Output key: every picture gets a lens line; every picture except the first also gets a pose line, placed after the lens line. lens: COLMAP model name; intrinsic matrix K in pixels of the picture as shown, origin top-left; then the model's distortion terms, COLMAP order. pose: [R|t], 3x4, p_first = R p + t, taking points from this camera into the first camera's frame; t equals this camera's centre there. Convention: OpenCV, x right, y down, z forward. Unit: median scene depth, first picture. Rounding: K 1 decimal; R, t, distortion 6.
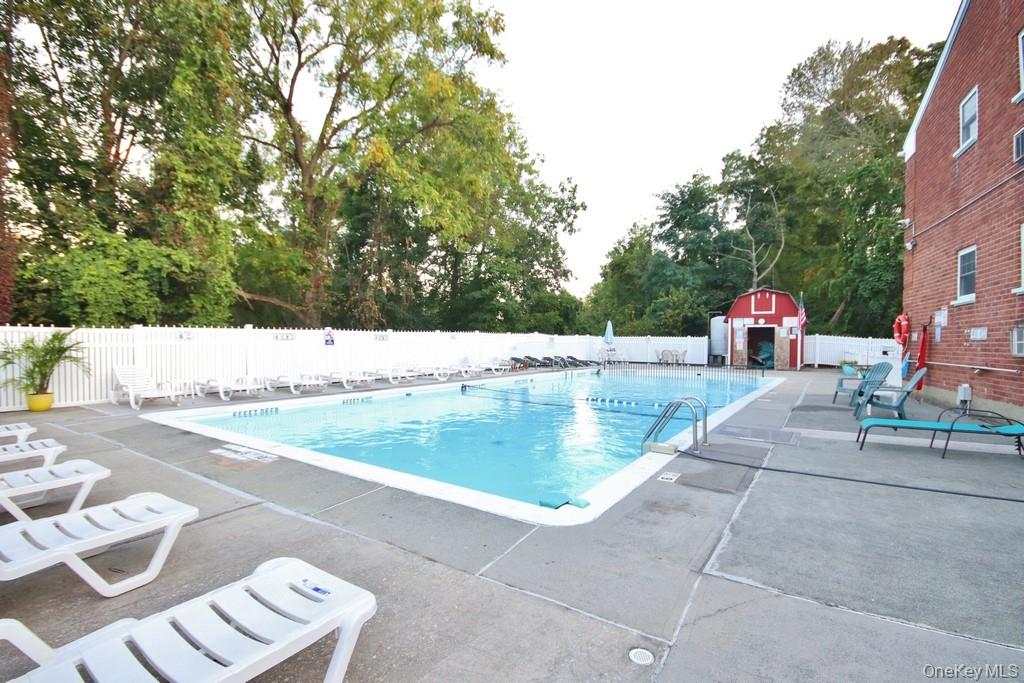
lens RADIAL K [[474.4, 0, 508.4], [0, 474.4, 341.6], [0, 0, 1]] dist [0.001645, -0.004940]
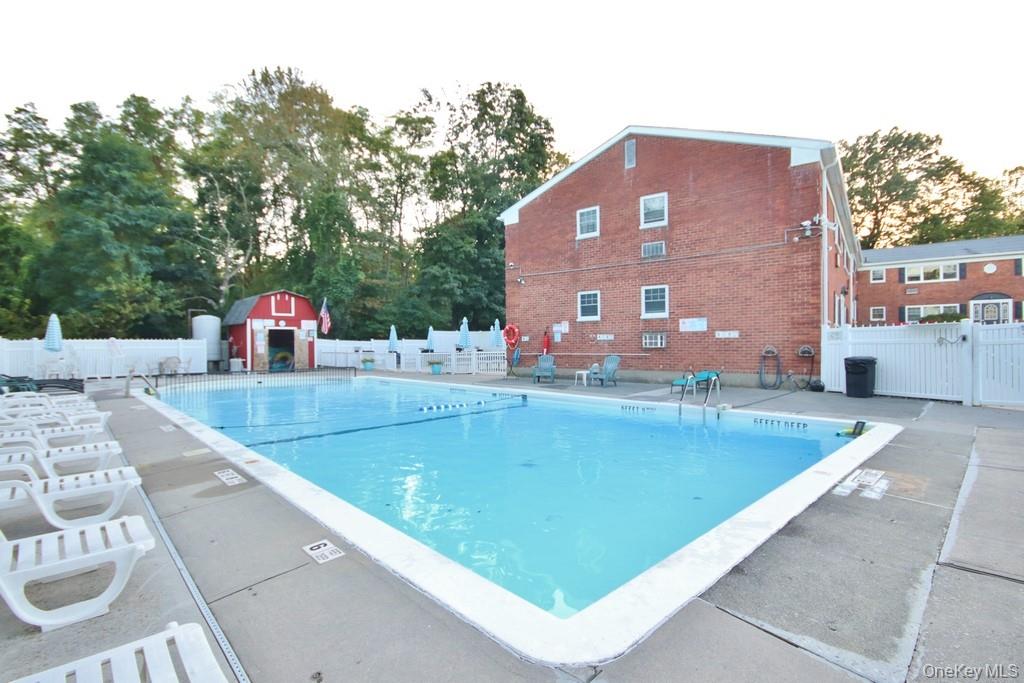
lens RADIAL K [[474.4, 0, 509.3], [0, 474.4, 342.2], [0, 0, 1]] dist [0.001645, -0.004940]
pose [[0.236128, -0.010046, 0.971670, -0.300712], [0.008659, 0.999929, 0.008234, -0.008123], [-0.971683, 0.006469, 0.236198, 0.312839]]
